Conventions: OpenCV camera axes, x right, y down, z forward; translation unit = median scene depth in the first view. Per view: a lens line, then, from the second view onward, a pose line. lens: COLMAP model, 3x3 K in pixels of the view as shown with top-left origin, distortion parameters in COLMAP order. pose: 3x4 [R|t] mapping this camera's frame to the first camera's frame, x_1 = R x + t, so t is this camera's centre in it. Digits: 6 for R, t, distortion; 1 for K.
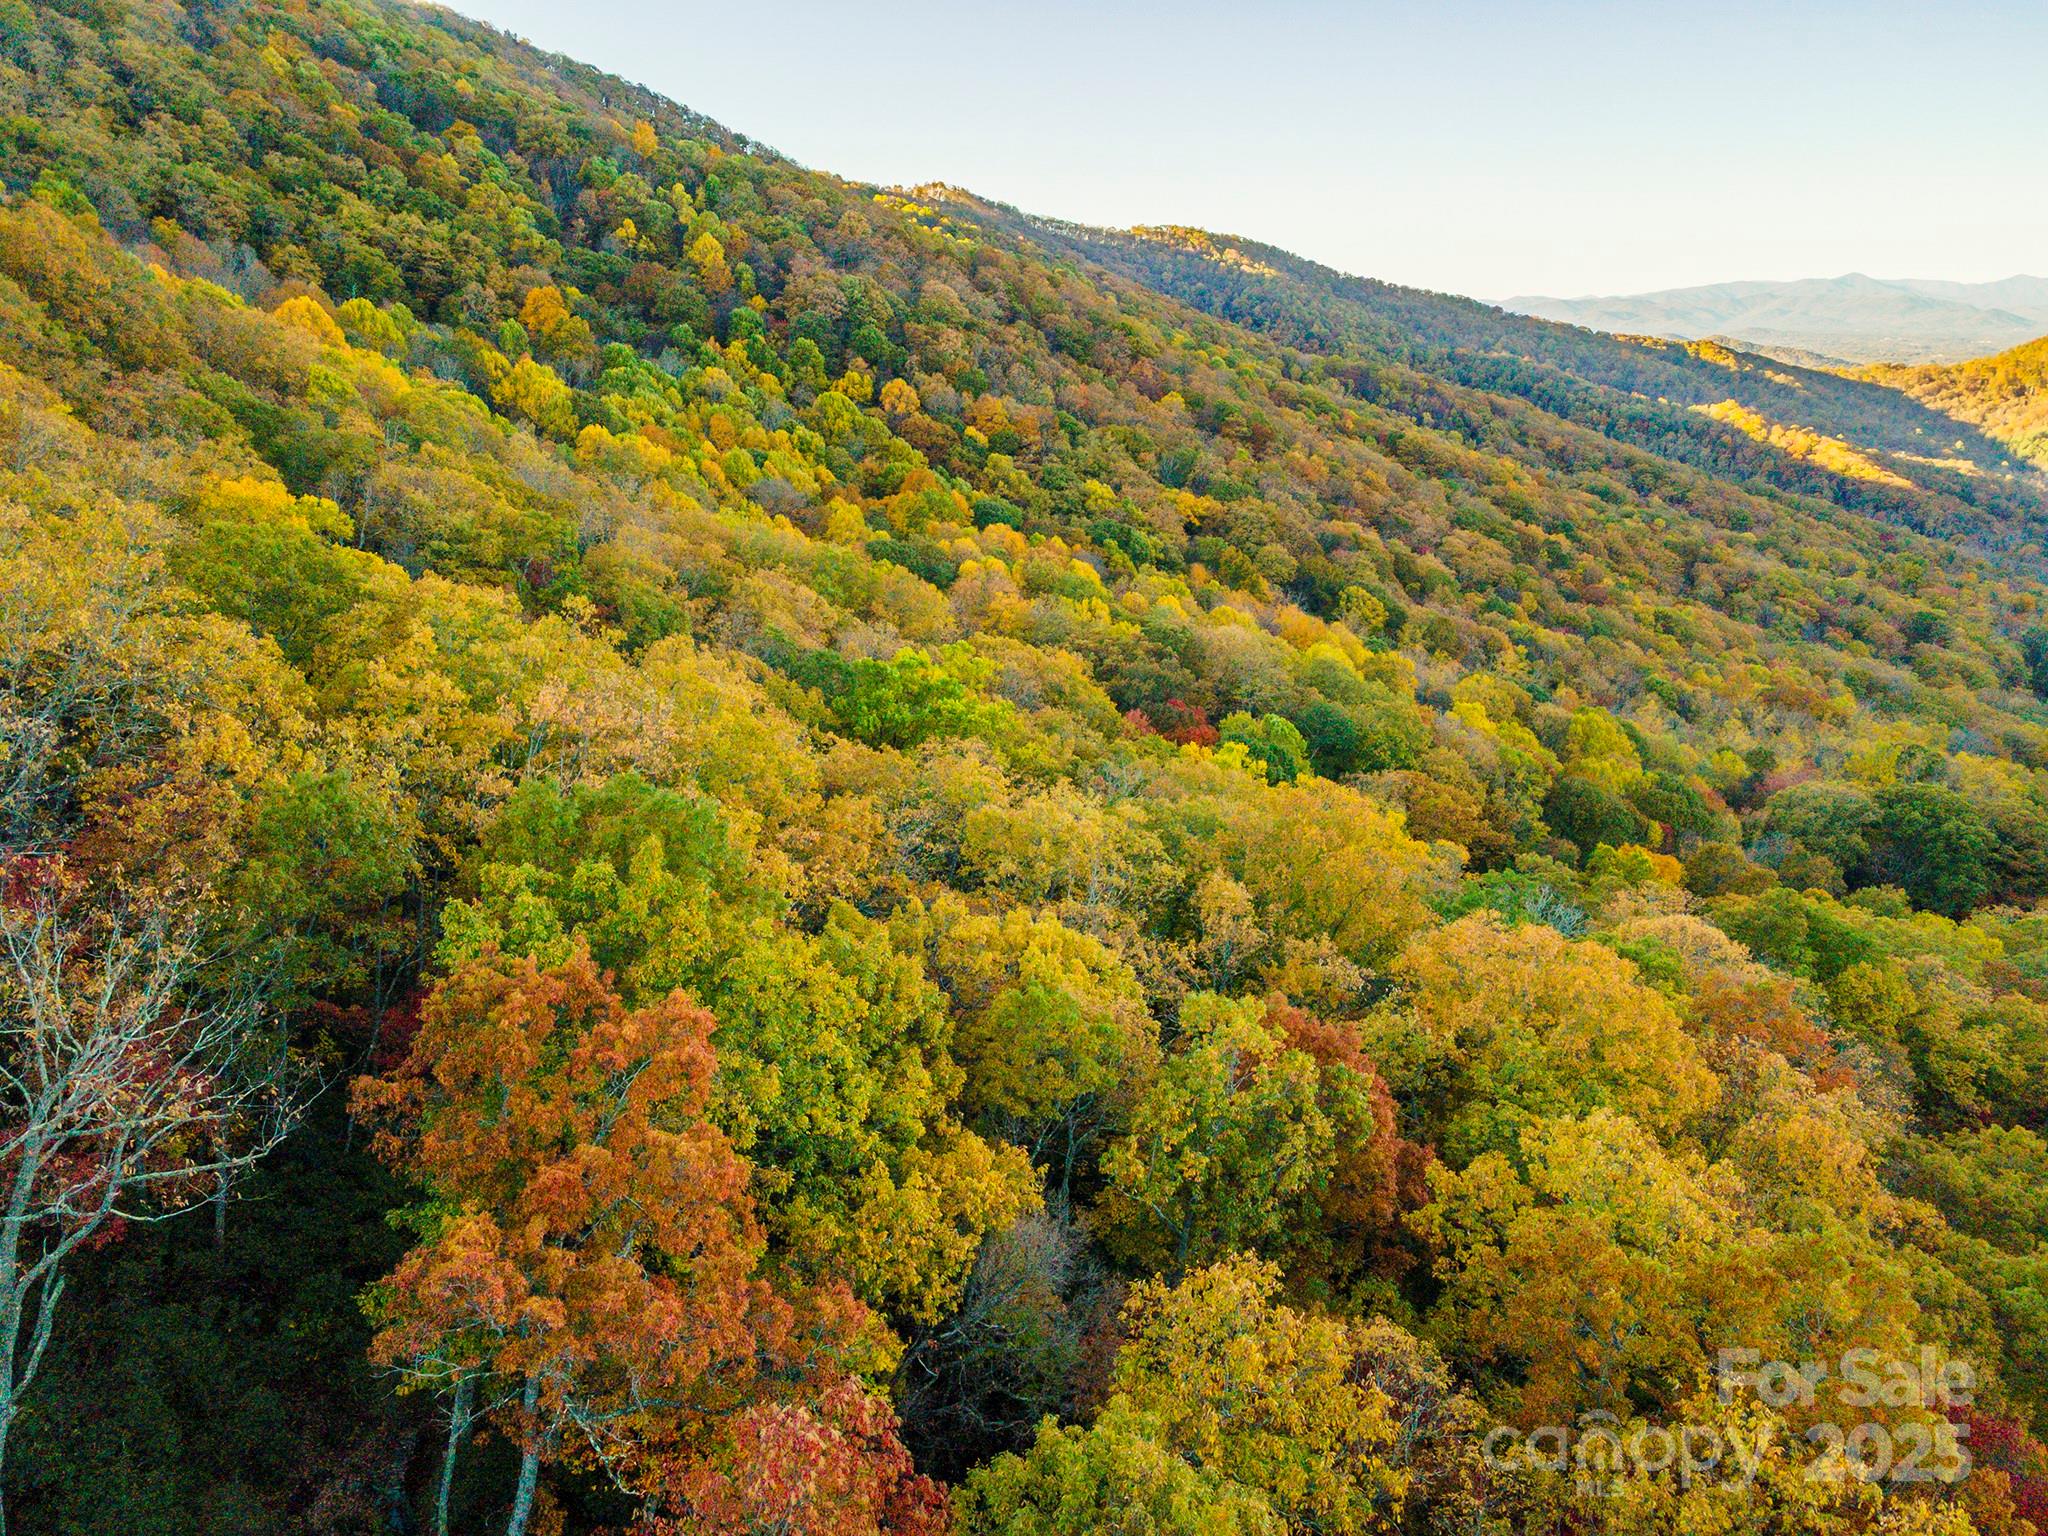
lens RADIAL K [[1489.3, 0, 1017.2], [0, 1489.3, 775.1], [0, 0, 1]] dist [0.039957, 0.023285]
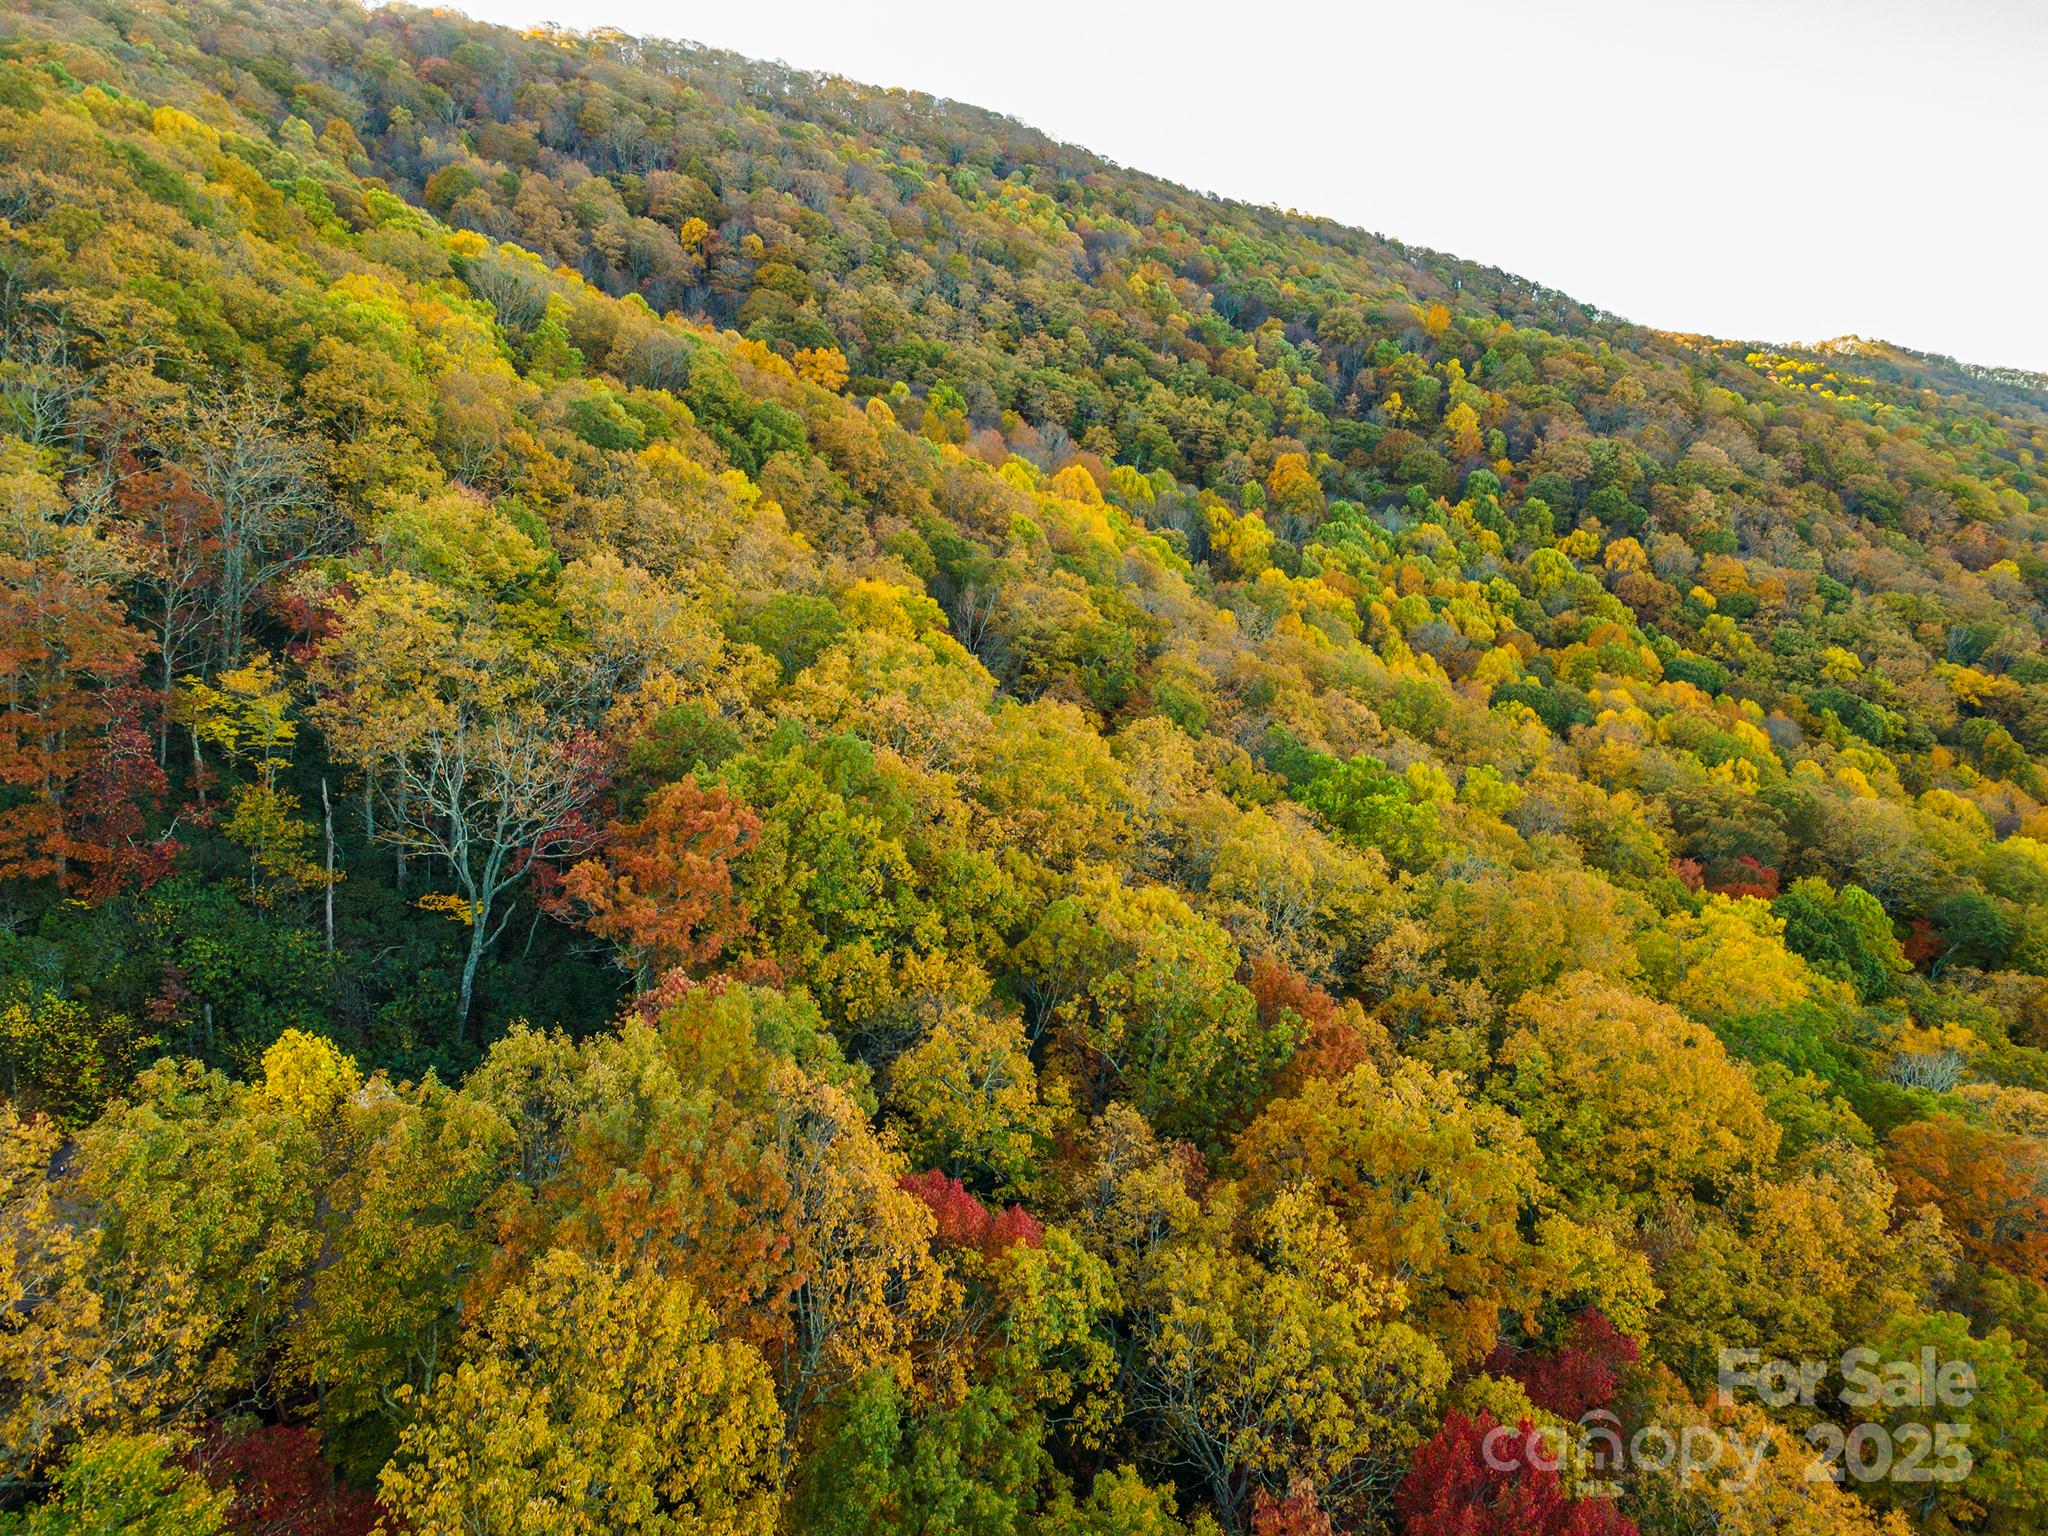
lens RADIAL K [[1489.3, 0, 1012.0], [0, 1489.3, 771.2], [0, 0, 1]] dist [0.039957, 0.023285]
pose [[0.848172, 0.107895, -0.518616, 0.109373], [-0.161478, 0.985102, -0.059145, 0.015896], [0.504509, 0.133910, 0.852959, -0.049217]]
